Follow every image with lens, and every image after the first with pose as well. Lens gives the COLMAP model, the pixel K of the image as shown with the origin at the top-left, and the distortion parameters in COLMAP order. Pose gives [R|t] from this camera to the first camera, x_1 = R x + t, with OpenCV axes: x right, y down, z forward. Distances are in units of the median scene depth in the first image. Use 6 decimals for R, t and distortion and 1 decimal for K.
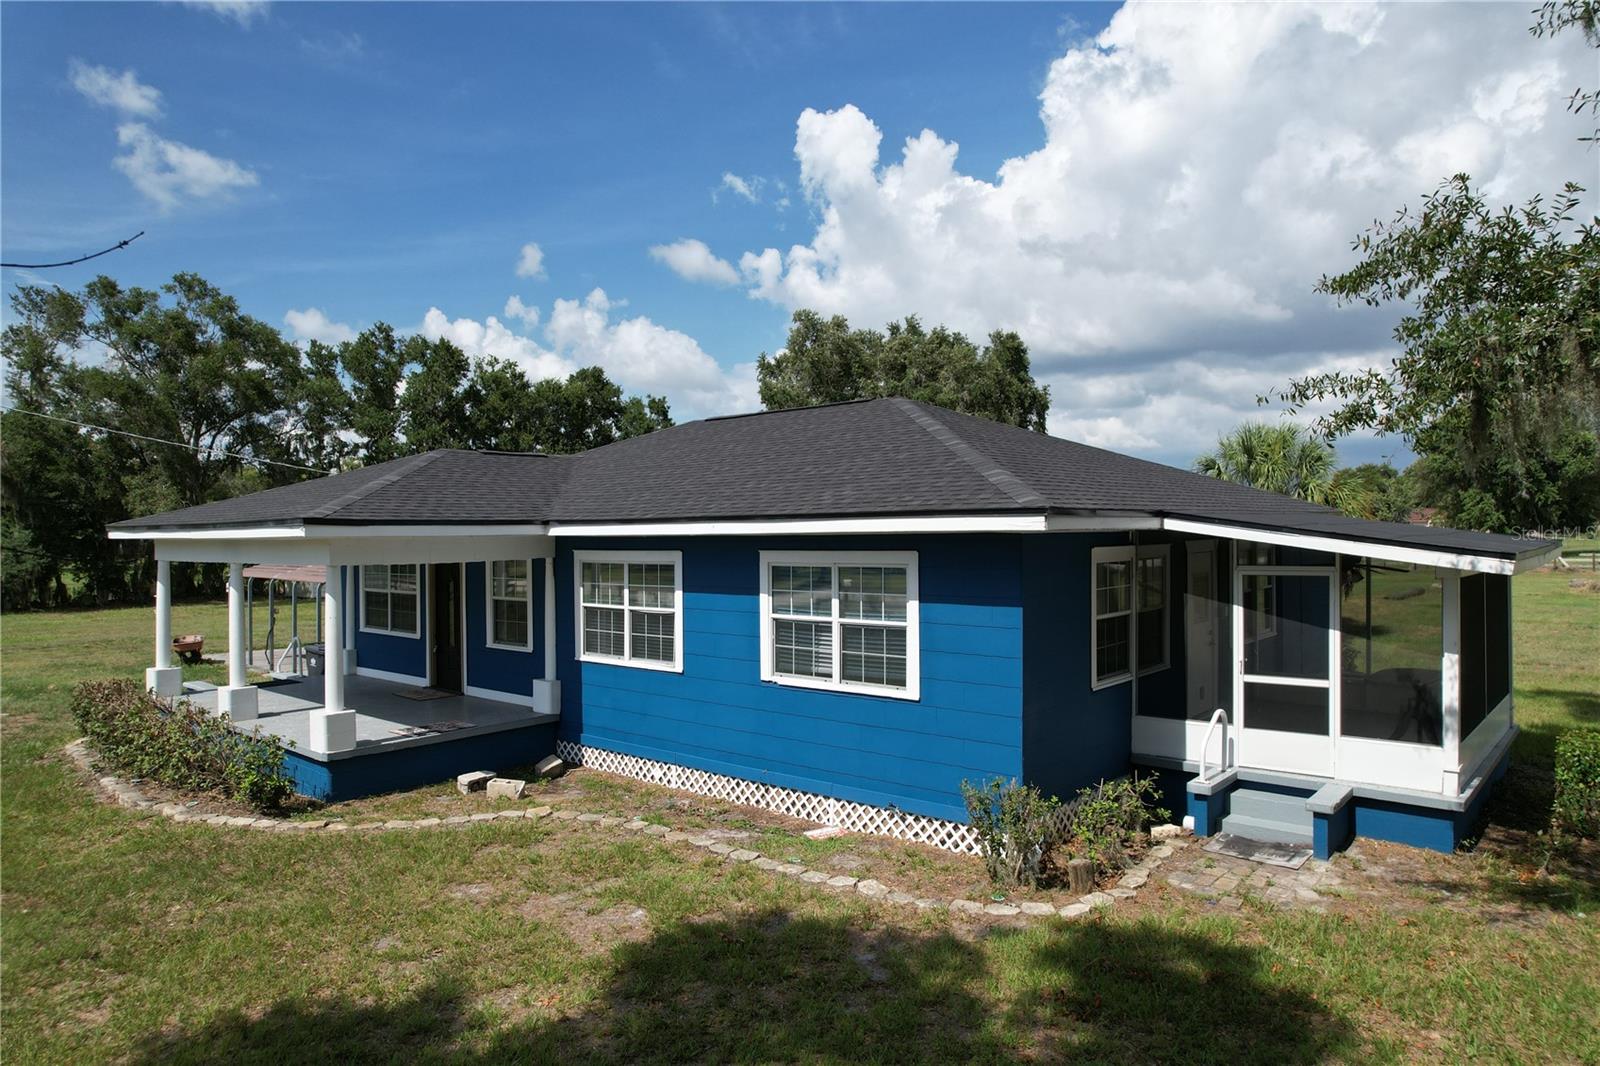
lens RADIAL K [[1021.0, 0, 805.7], [0, 1021.0, 537.7], [0, 0, 1]] dist [-0.074490, 0.069068]
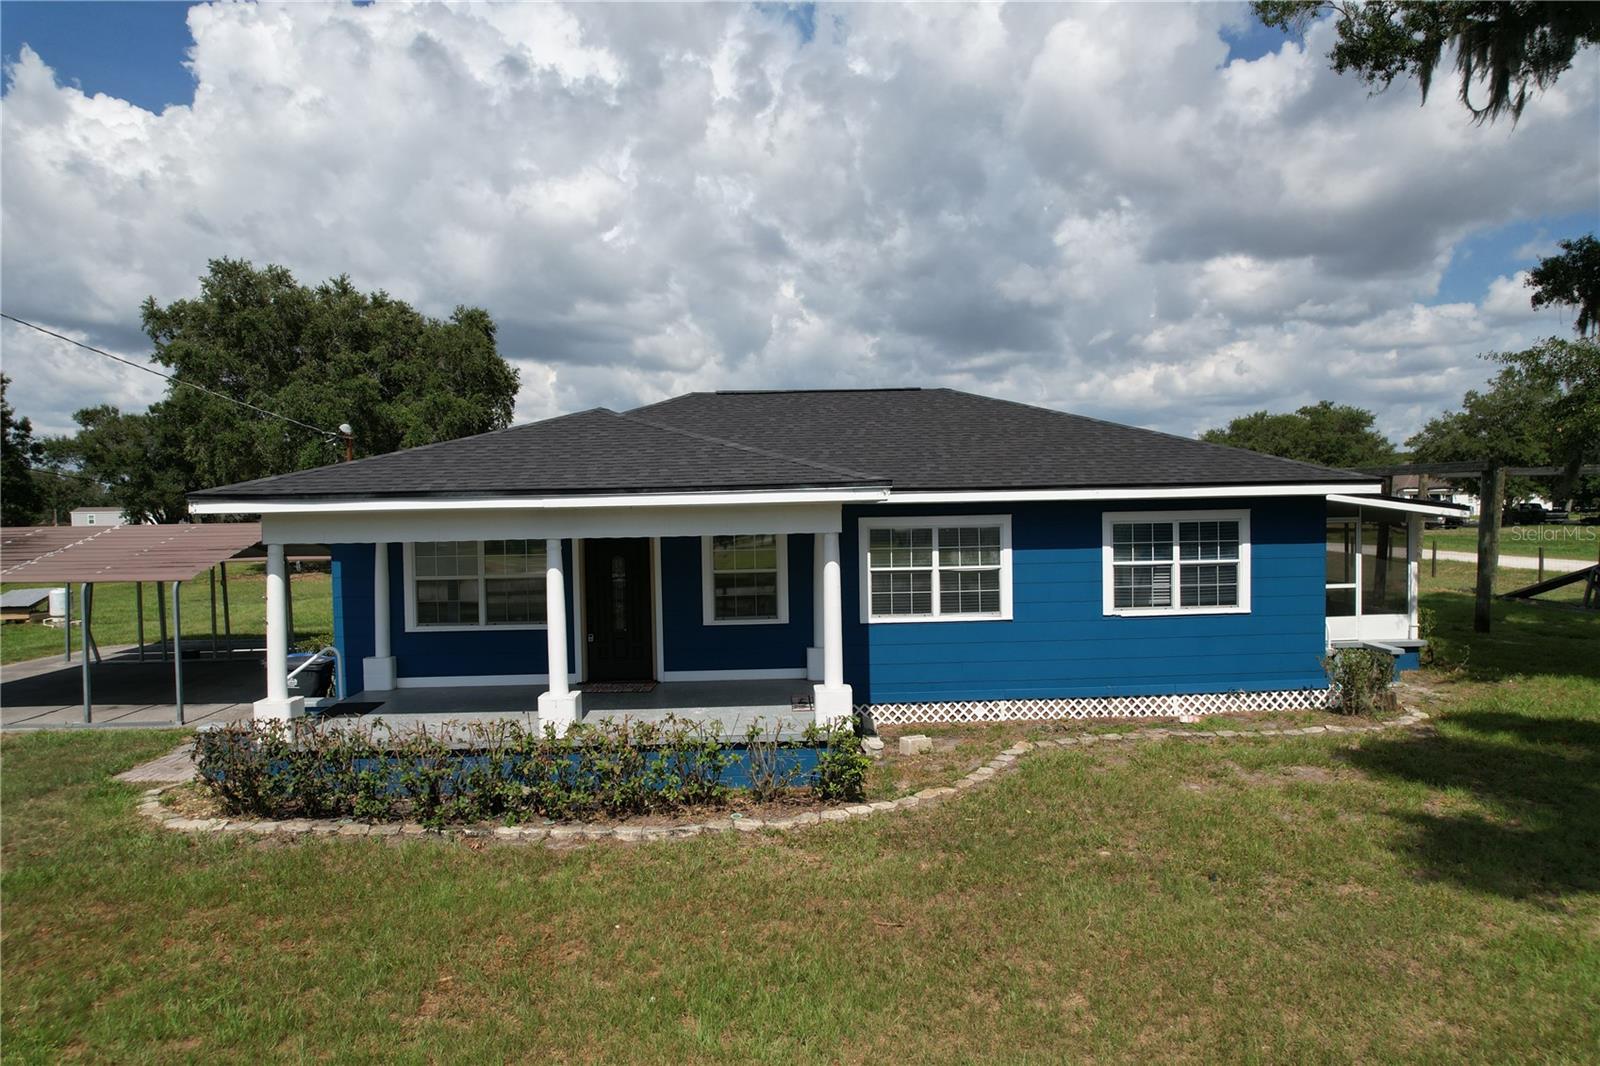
lens RADIAL K [[1021.0, 0, 805.7], [0, 1021.0, 537.7], [0, 0, 1]] dist [-0.074490, 0.069068]
pose [[0.733958, -0.024605, 0.678749, -1.087400], [0.013991, 0.999679, 0.021110, 0.011360], [-0.679051, -0.005997, 0.734067, 0.309549]]
